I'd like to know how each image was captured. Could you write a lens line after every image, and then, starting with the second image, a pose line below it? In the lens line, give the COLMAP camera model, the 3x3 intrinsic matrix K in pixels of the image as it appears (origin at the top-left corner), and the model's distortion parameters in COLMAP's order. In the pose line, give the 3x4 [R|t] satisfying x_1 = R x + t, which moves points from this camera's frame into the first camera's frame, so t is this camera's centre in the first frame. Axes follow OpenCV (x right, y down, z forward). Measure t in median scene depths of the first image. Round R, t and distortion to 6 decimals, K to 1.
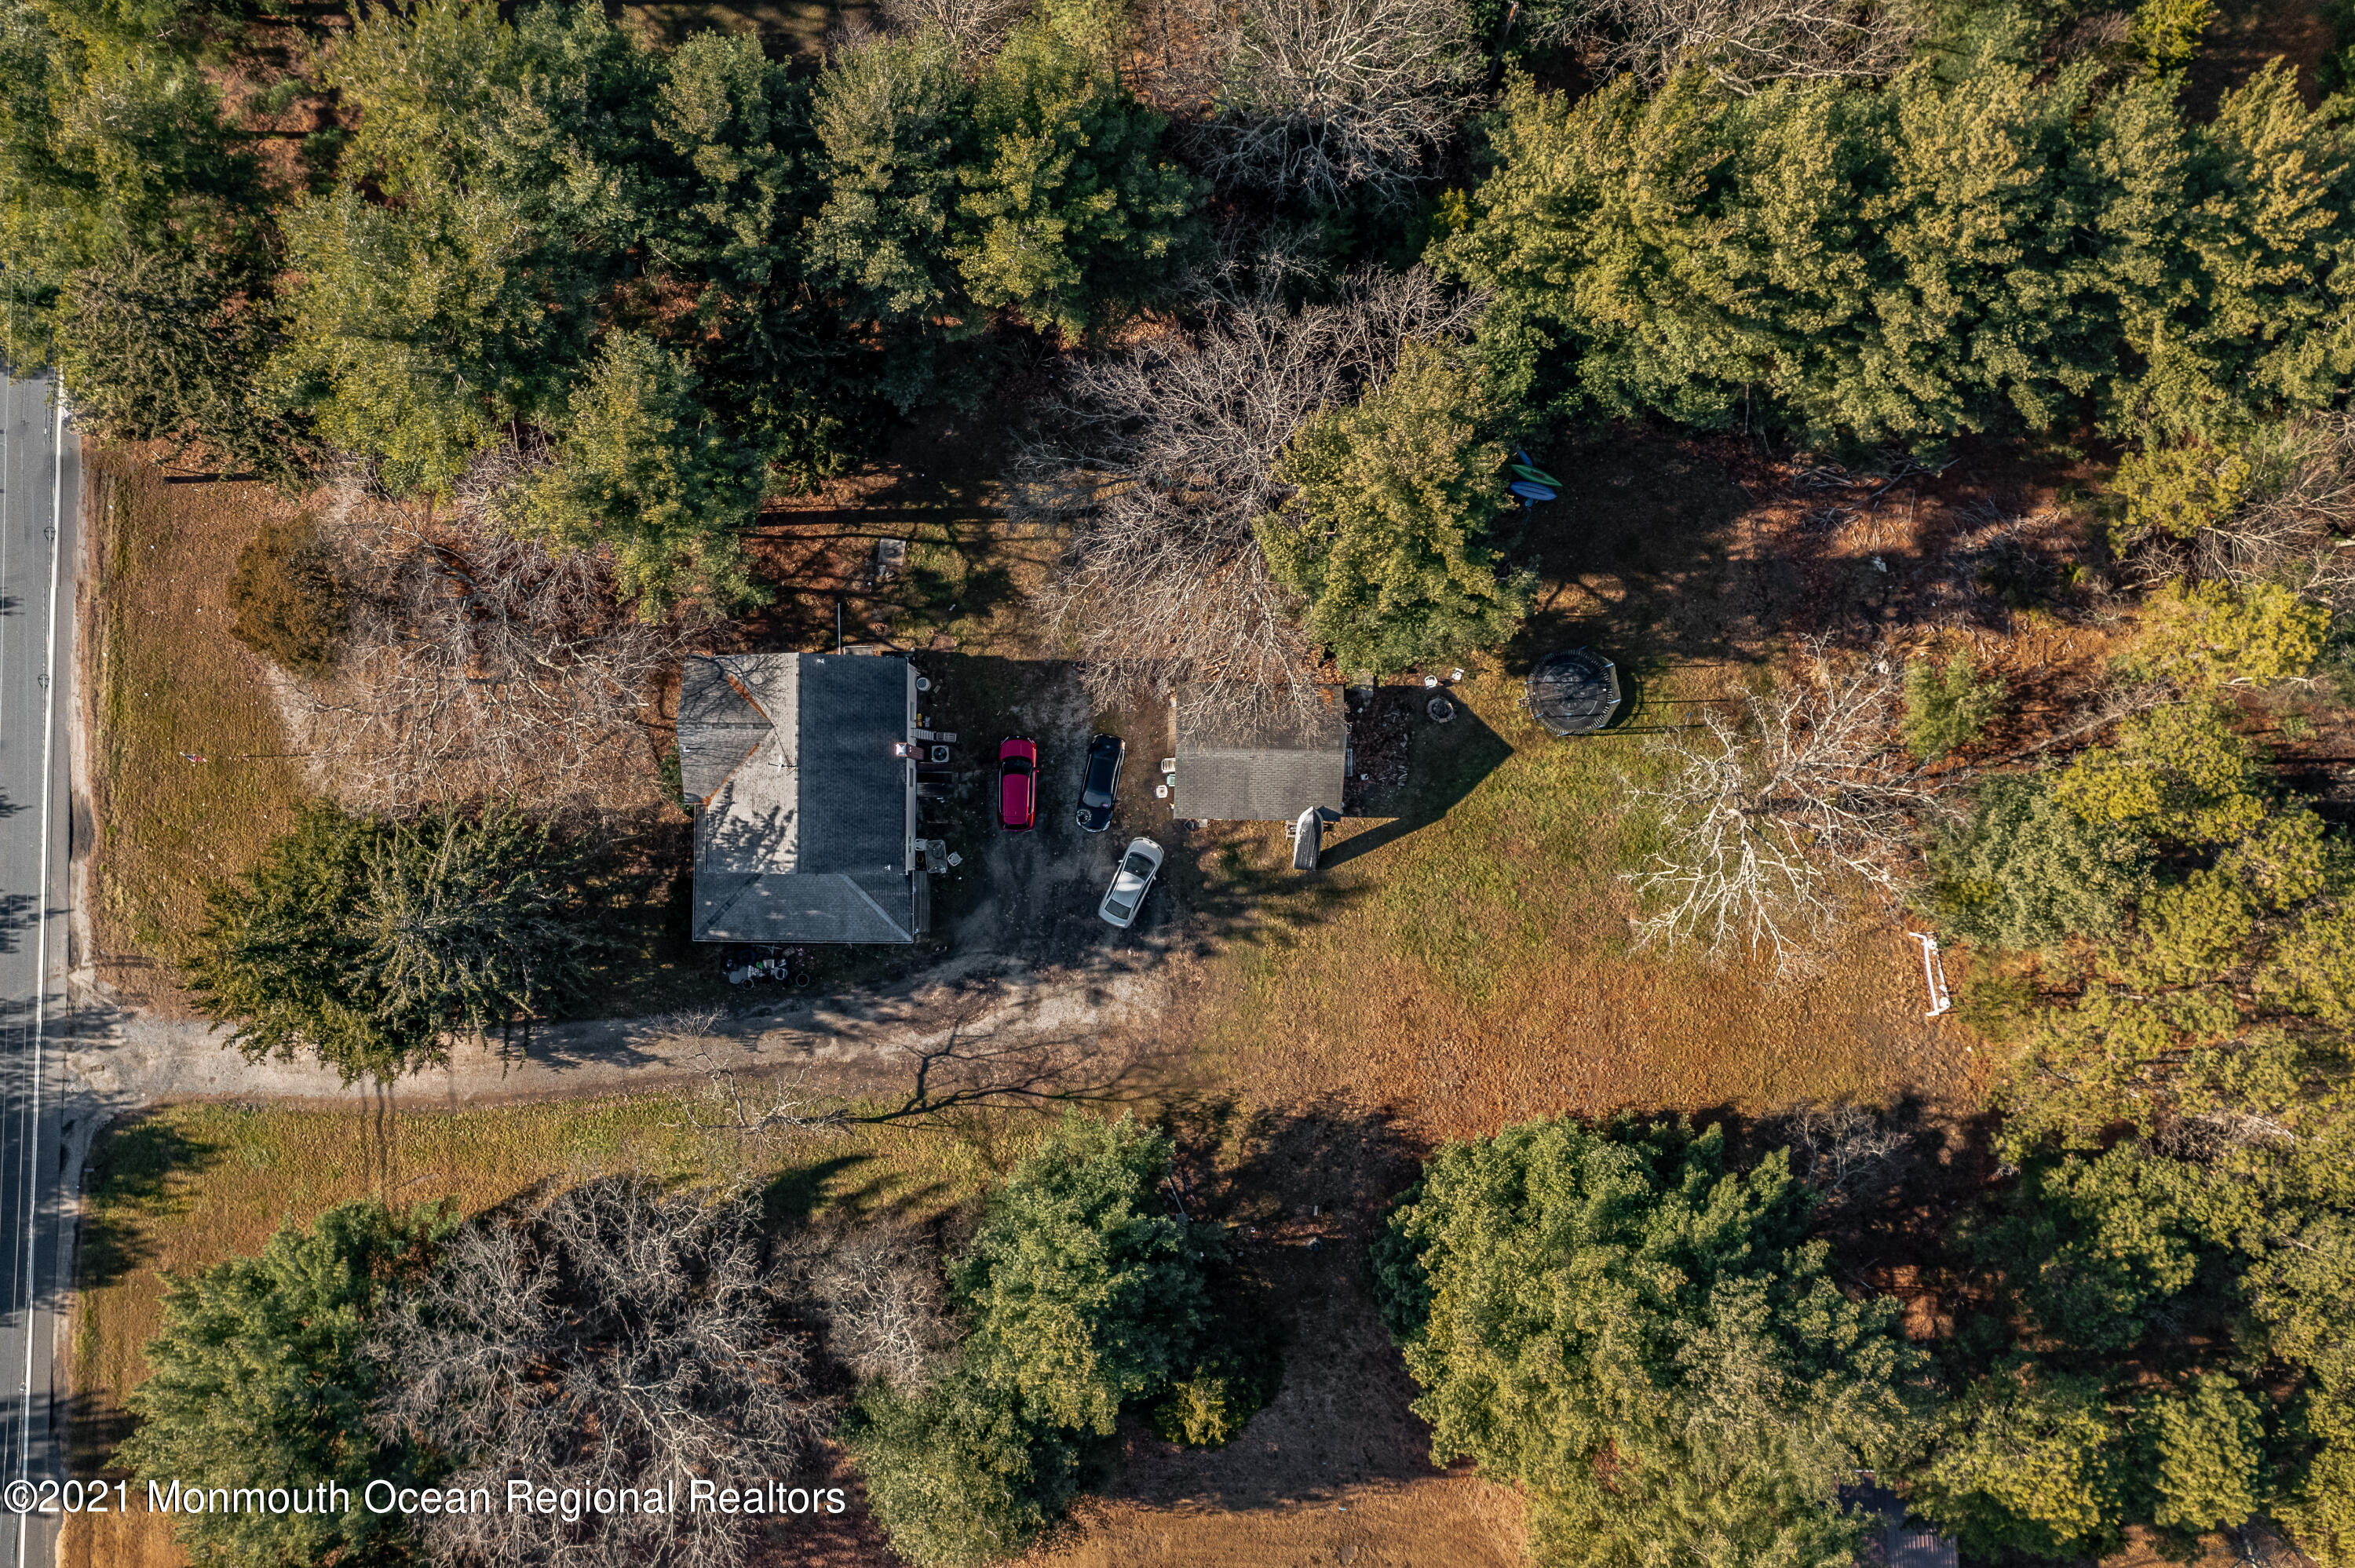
lens RADIAL K [[1873.2, 0, 1179.4], [0, 1873.2, 787.7], [0, 0, 1]] dist [-0.003779, 0.005593]
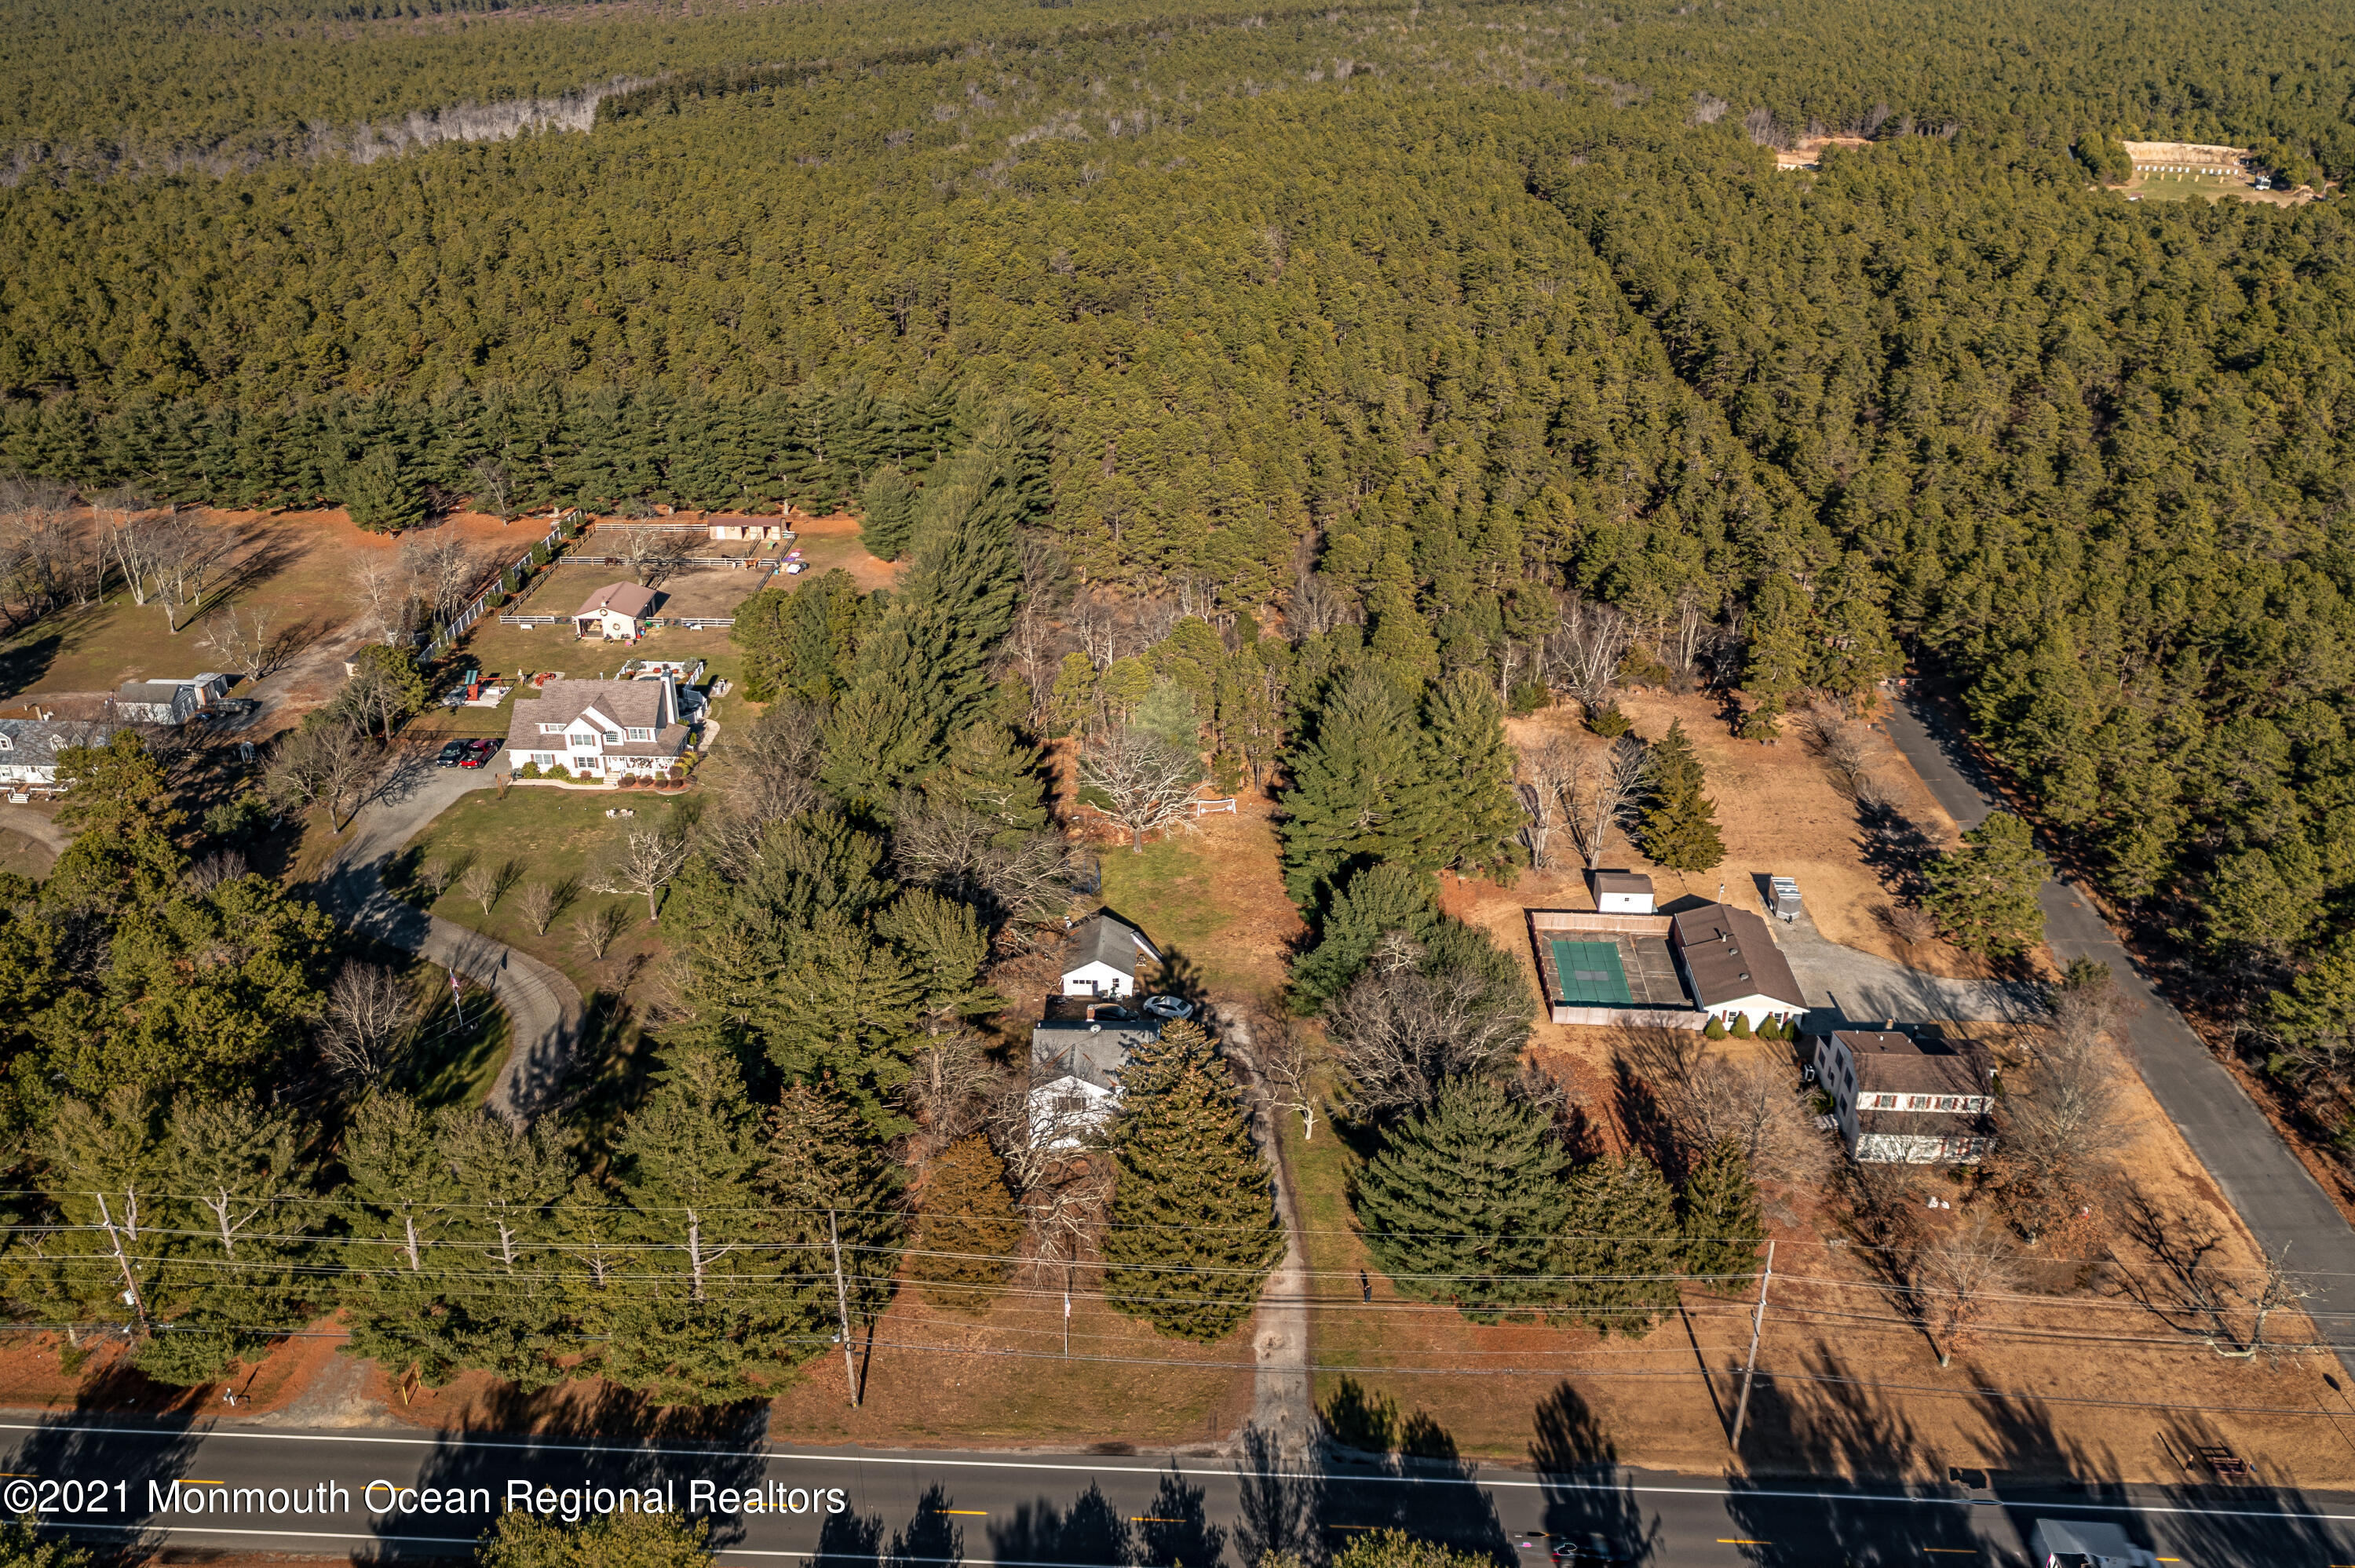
lens RADIAL K [[1873.2, 0, 1173.1], [0, 1873.2, 787.7], [0, 0, 1]] dist [-0.003779, 0.005593]
pose [[0.016857, -0.450211, 0.892763, -1.565389], [0.999617, 0.027177, -0.005169, 0.060022], [-0.021936, 0.892508, 0.450497, -0.021274]]
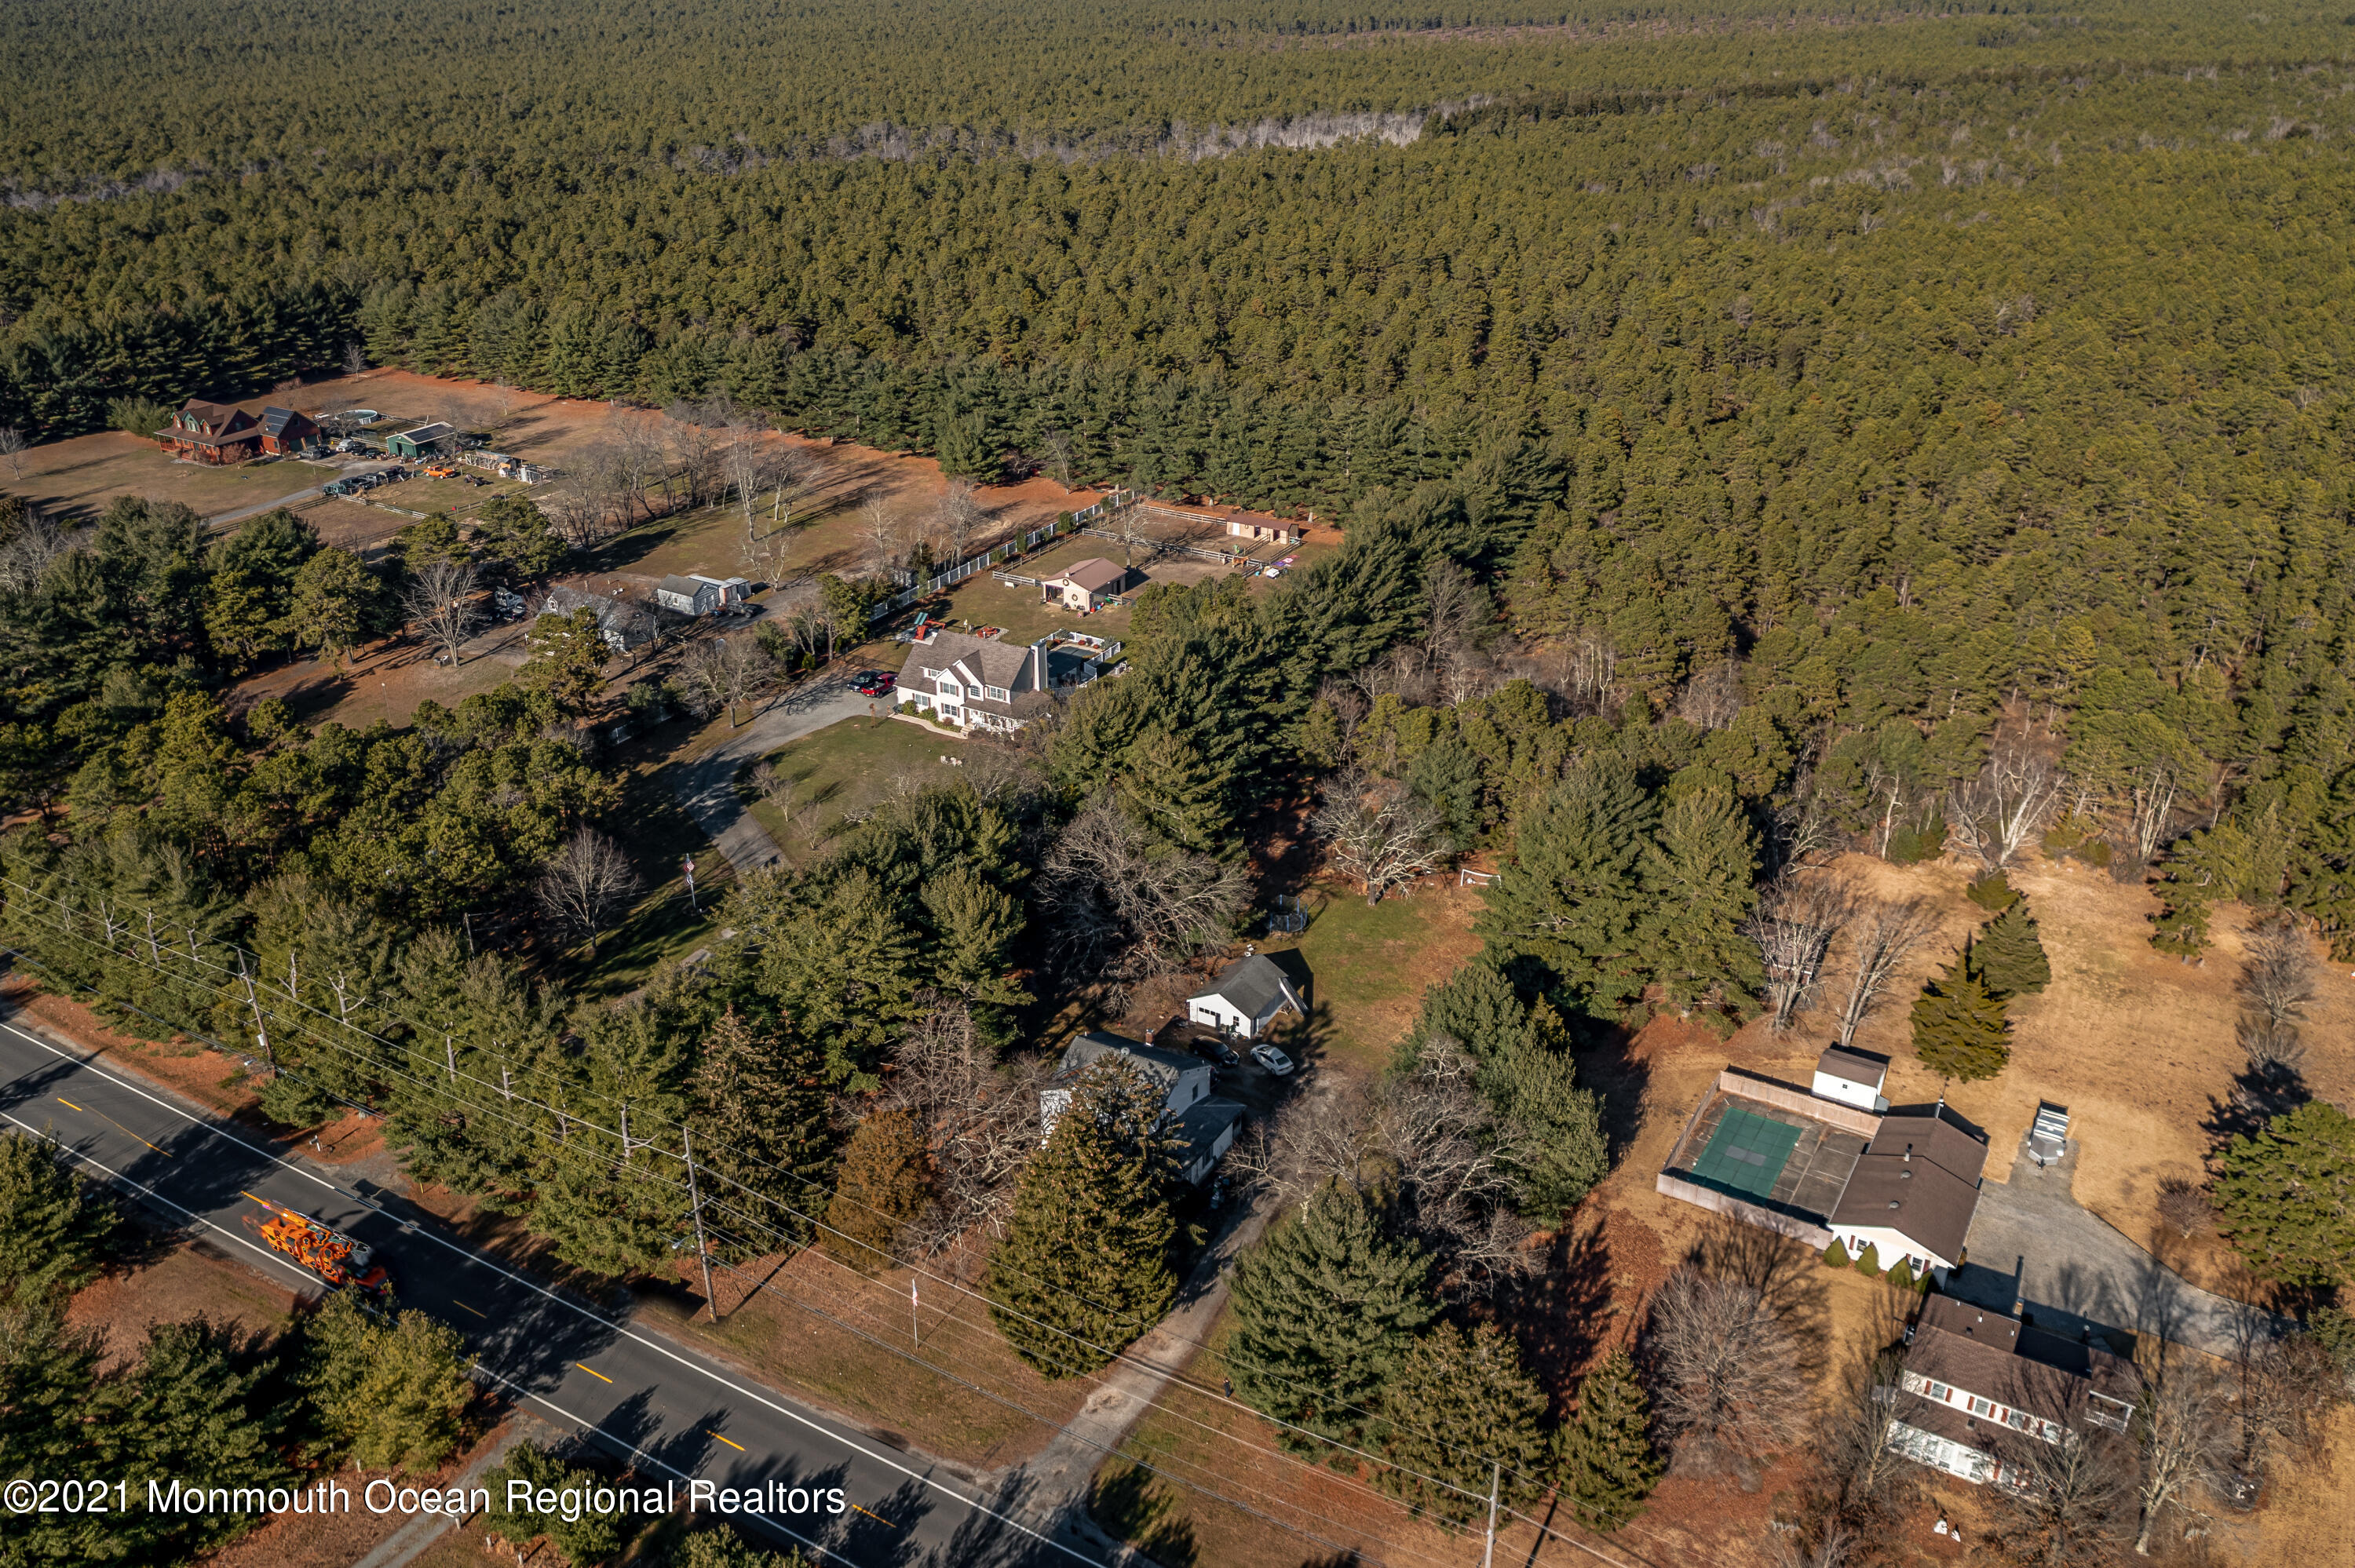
lens RADIAL K [[1873.2, 0, 1175.7], [0, 1873.2, 782.8], [0, 0, 1]] dist [-0.003779, 0.005593]
pose [[0.484388, -0.382895, 0.786613, -1.370992], [0.874661, 0.230792, -0.426266, 0.671726], [-0.018329, 0.894498, 0.446696, -0.032441]]
